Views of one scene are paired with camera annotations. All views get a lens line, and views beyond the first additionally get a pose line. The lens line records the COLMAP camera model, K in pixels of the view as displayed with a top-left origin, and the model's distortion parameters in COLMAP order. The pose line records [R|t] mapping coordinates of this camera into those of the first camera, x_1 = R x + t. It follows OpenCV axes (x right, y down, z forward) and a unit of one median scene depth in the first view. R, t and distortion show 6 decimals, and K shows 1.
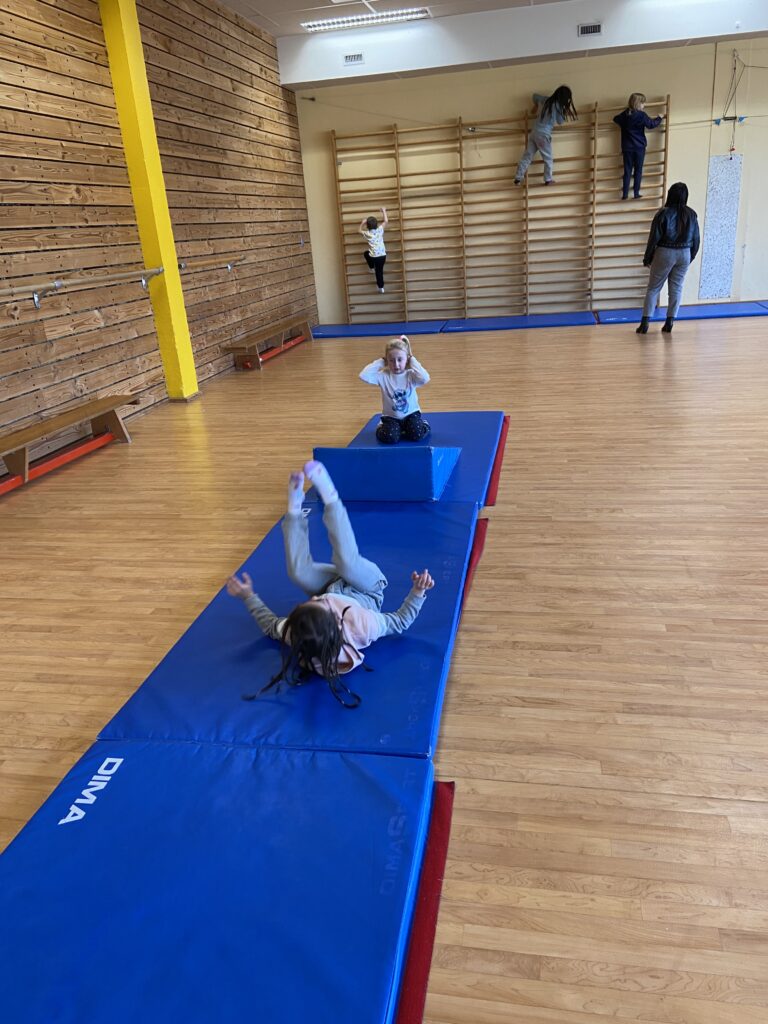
lens RADIAL K [[790.7, 0, 401.3], [0, 790.7, 509.0], [0, 0, 1]] dist [0.118475, -0.119606]
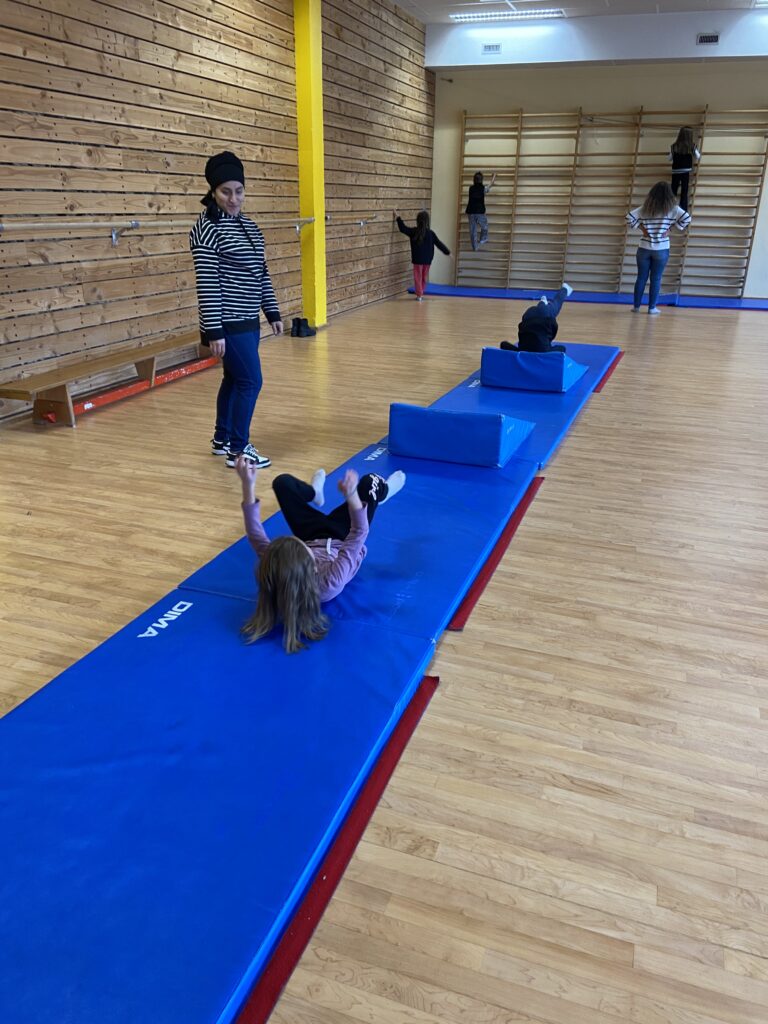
lens RADIAL K [[790.7, 0, 401.3], [0, 790.7, 509.0], [0, 0, 1]] dist [0.118475, -0.119606]
pose [[0.986862, 0.129879, -0.096102, 0.010291], [-0.126898, 0.991243, 0.036535, 0.064189], [0.100005, -0.023860, 0.994701, -0.176635]]
